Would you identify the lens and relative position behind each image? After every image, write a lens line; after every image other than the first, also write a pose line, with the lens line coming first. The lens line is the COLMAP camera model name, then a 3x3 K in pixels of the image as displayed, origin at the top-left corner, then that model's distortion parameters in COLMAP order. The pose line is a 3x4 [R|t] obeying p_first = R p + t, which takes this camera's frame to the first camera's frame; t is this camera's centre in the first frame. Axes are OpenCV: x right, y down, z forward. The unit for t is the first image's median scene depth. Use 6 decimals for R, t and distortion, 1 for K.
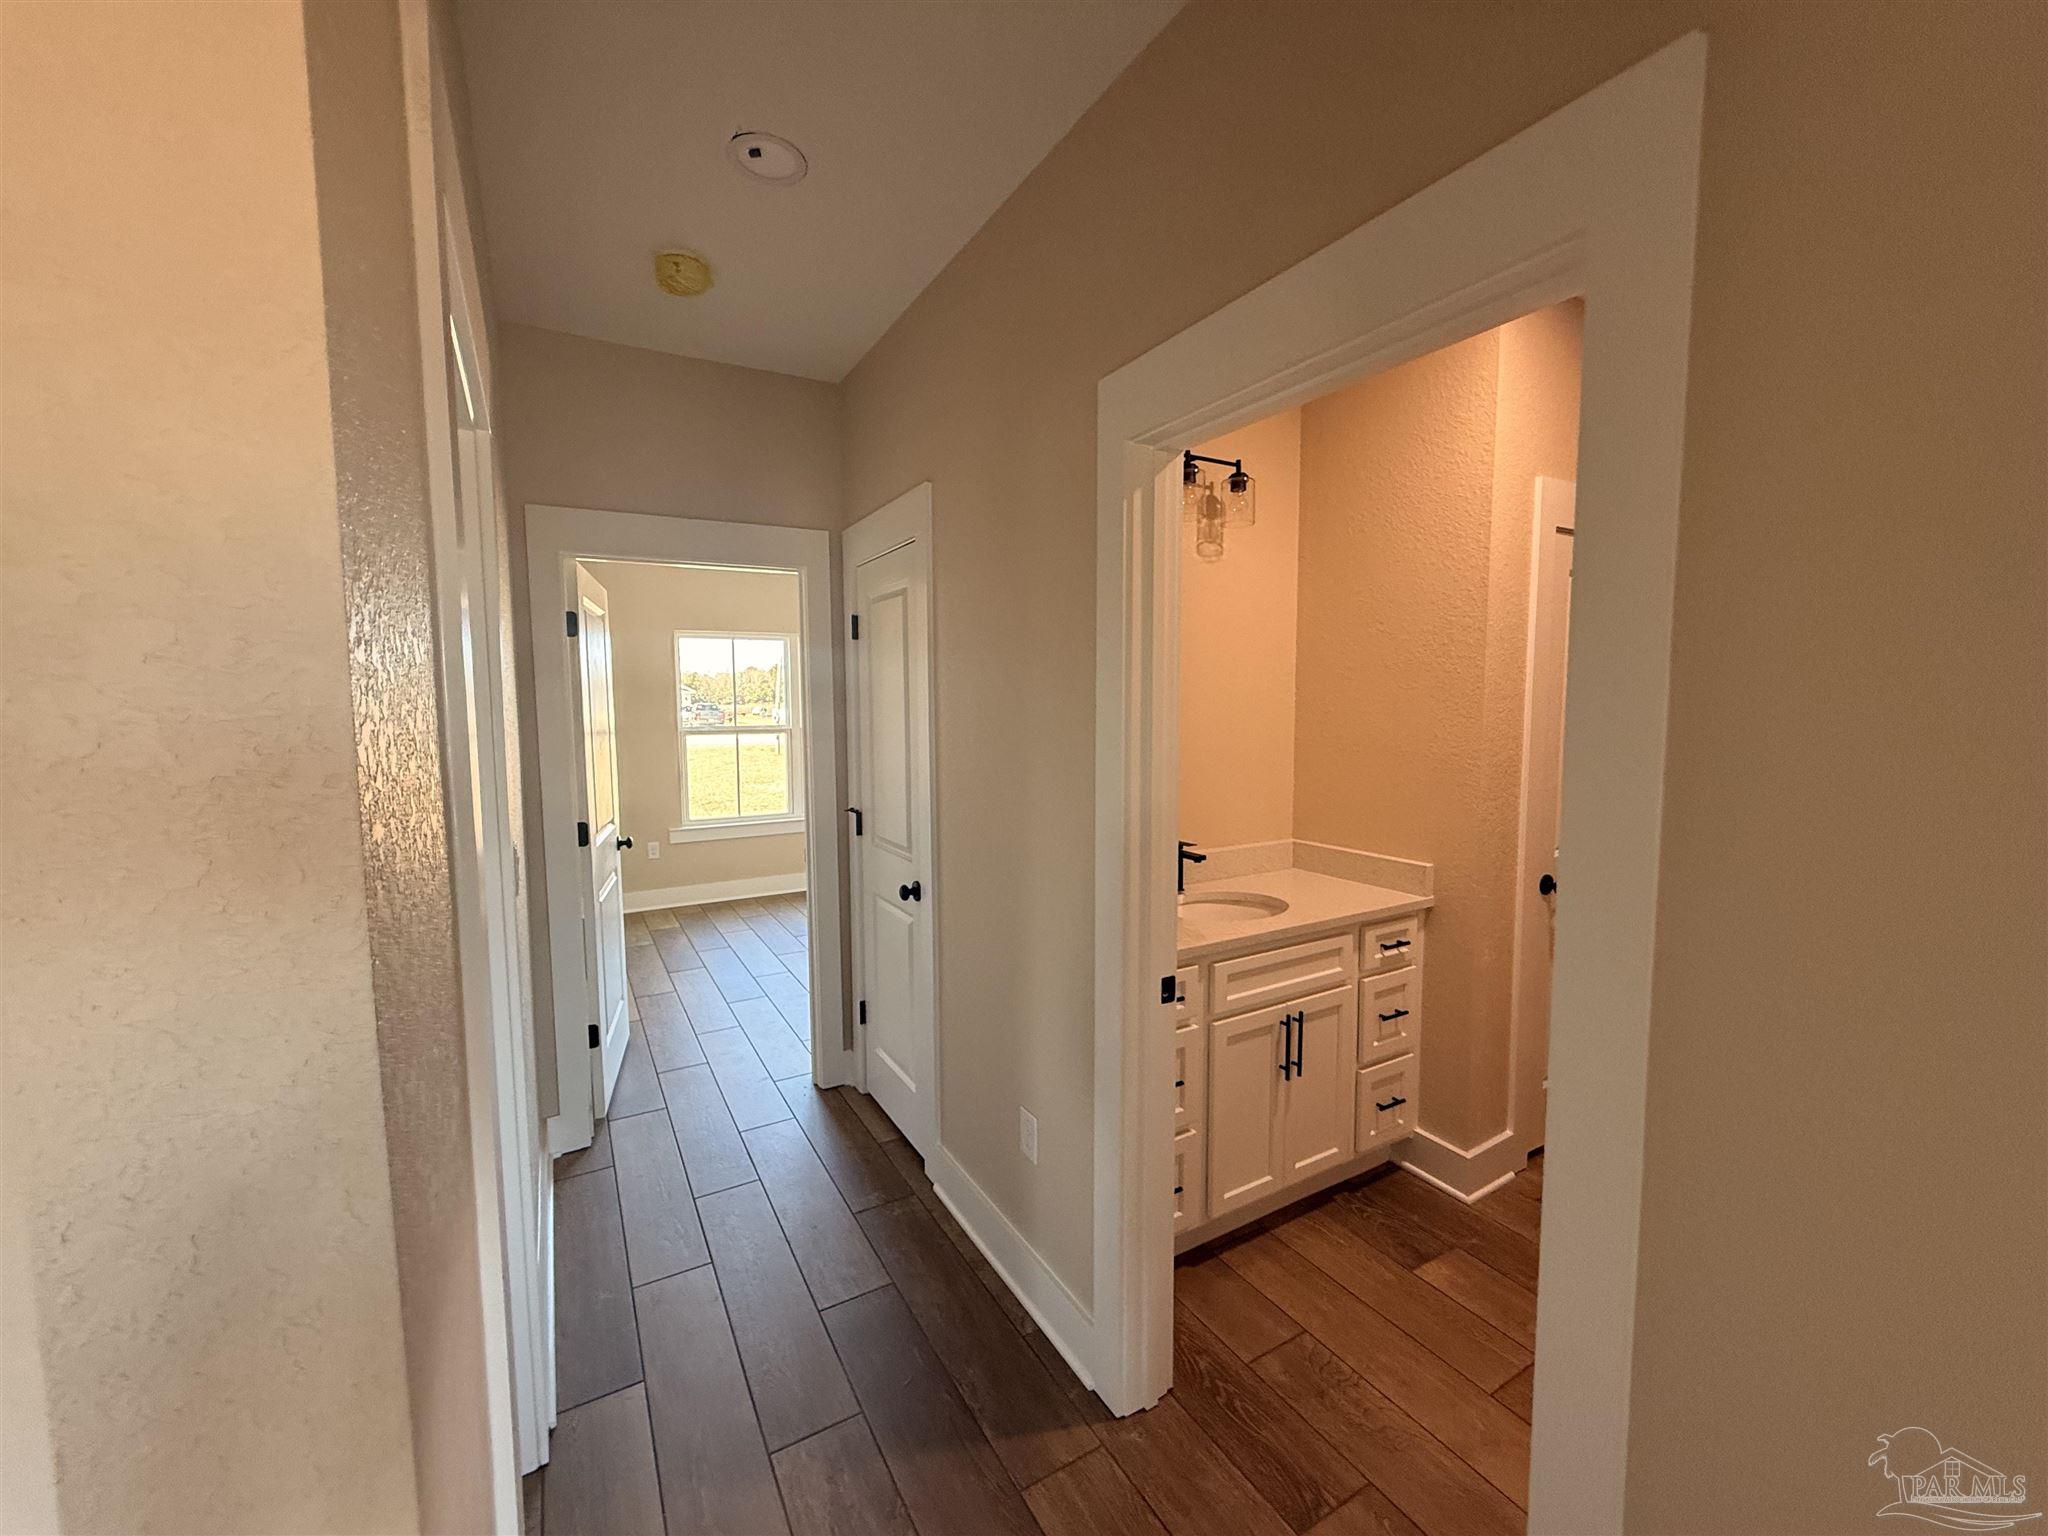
lens RADIAL K [[814.0, 0, 1017.1], [0, 814.0, 765.0], [0, 0, 1]] dist [-0.000092, 0.000134]
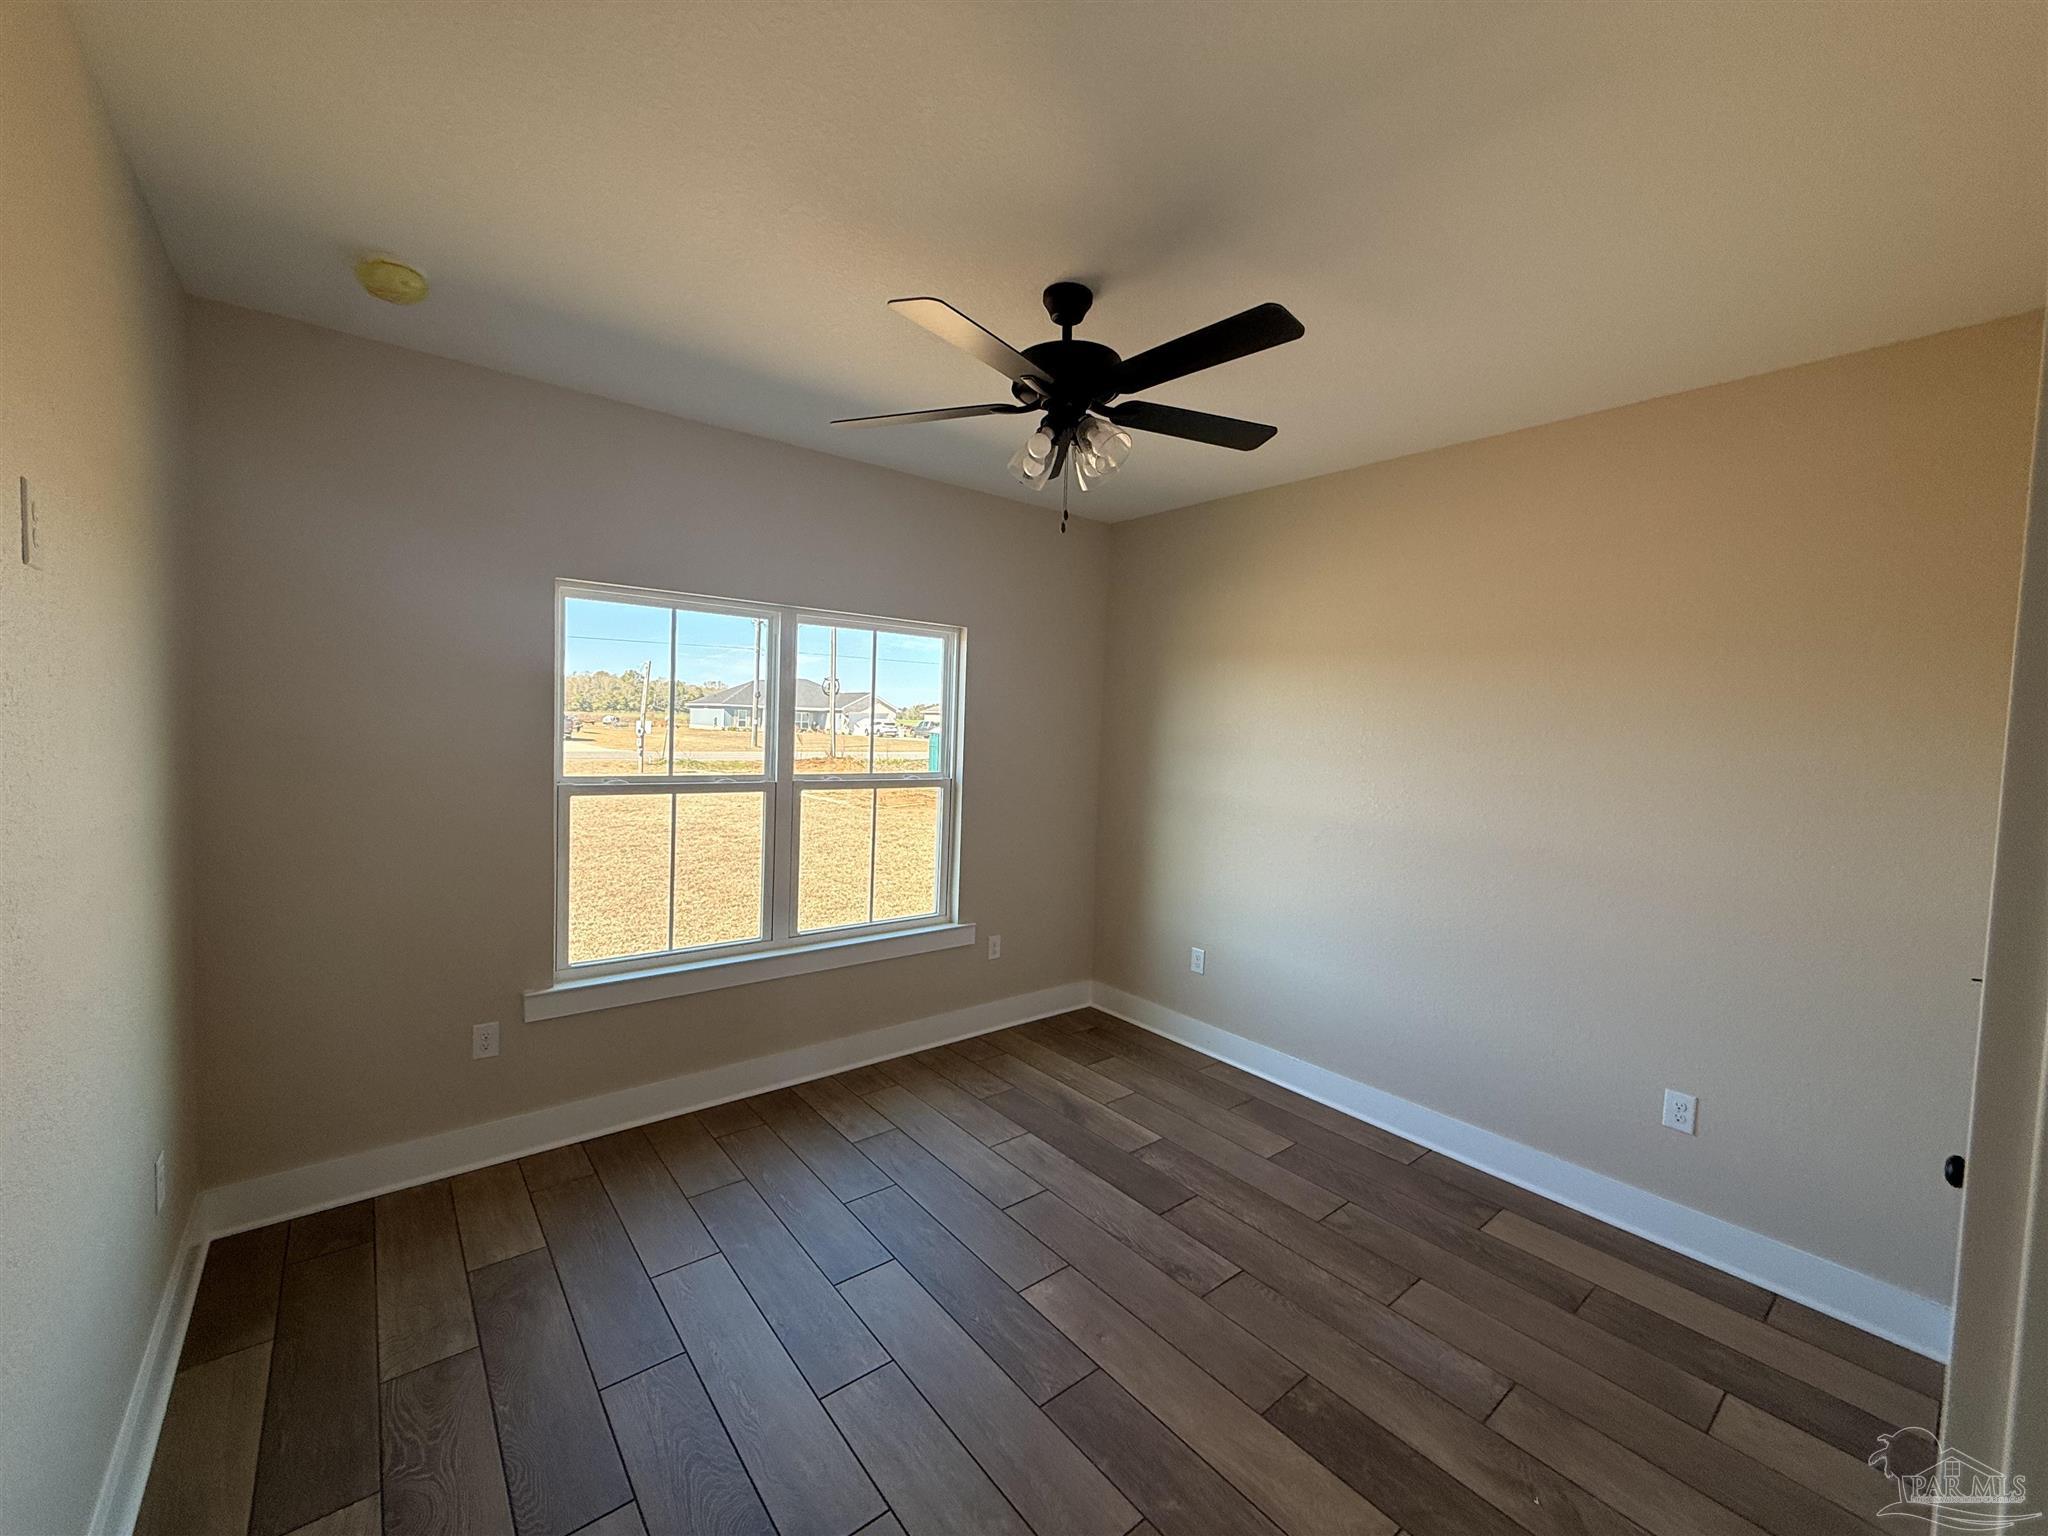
lens RADIAL K [[828.3, 0, 1024.0], [0, 828.3, 768.0], [0, 0, 1]] dist [0.000233, 0.000092]
pose [[0.986991, 0.033092, 0.157331, -0.244455], [-0.029168, 0.999205, -0.027182, -0.054113], [-0.158105, 0.022239, 0.987172, 0.527422]]
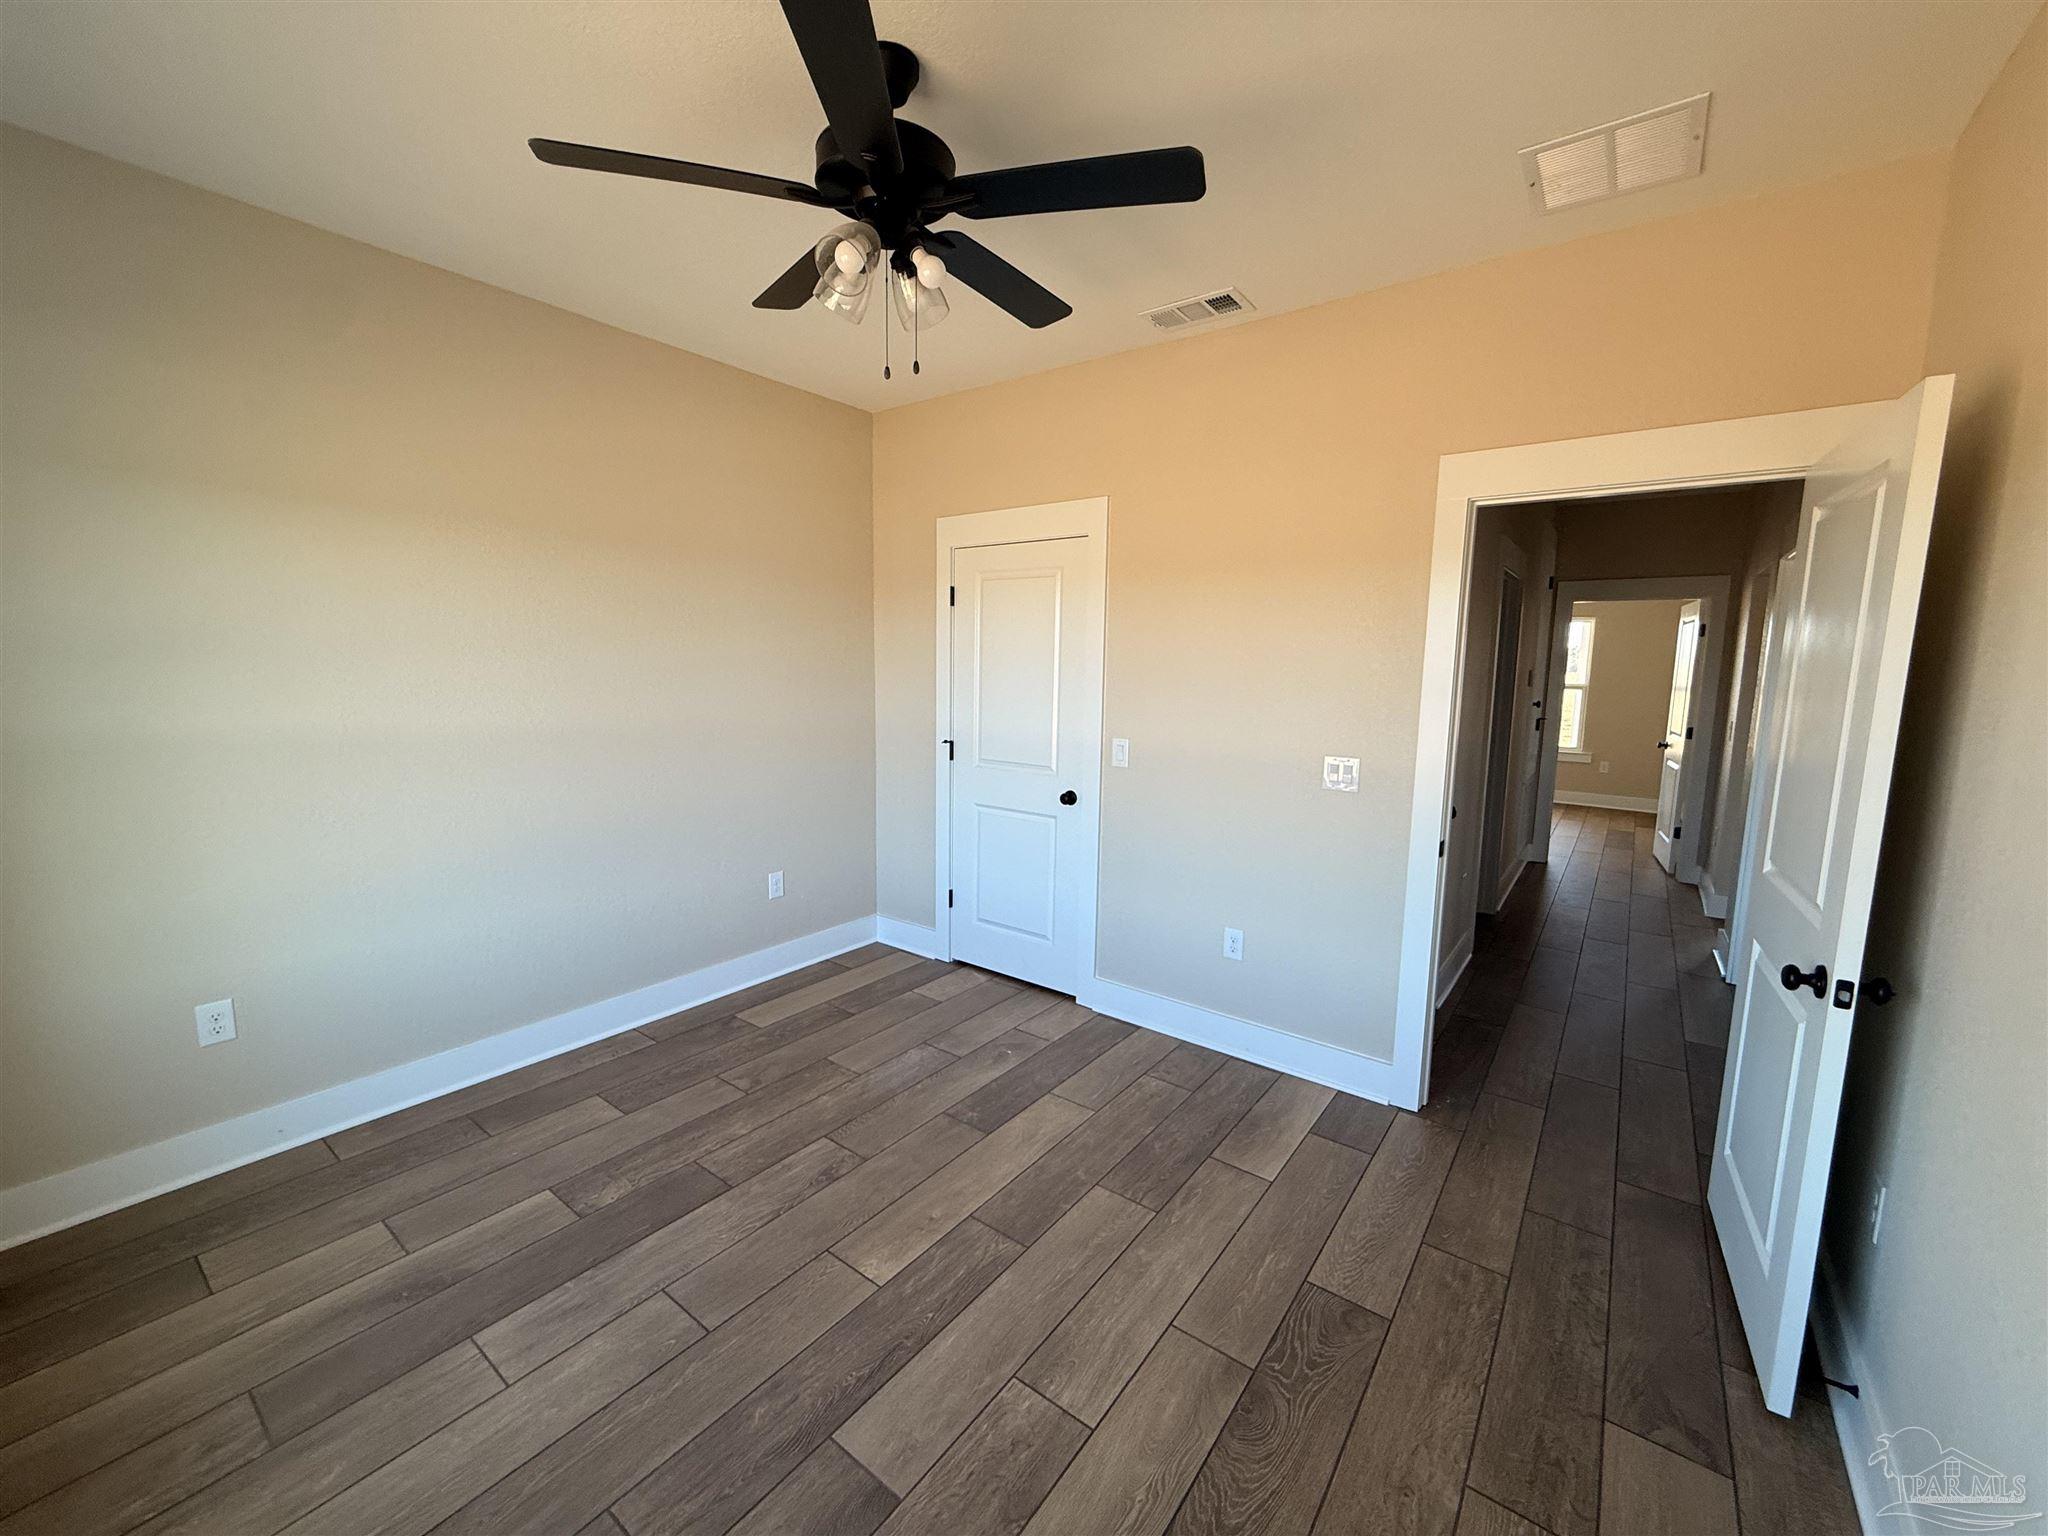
lens RADIAL K [[814.0, 0, 1017.1], [0, 814.0, 765.0], [0, 0, 1]] dist [-0.000092, 0.000134]
pose [[-0.387739, -0.116629, 0.914361, -0.506627], [0.061143, 0.986524, 0.151761, -0.076572], [-0.919739, 0.114750, -0.375383, 1.023504]]
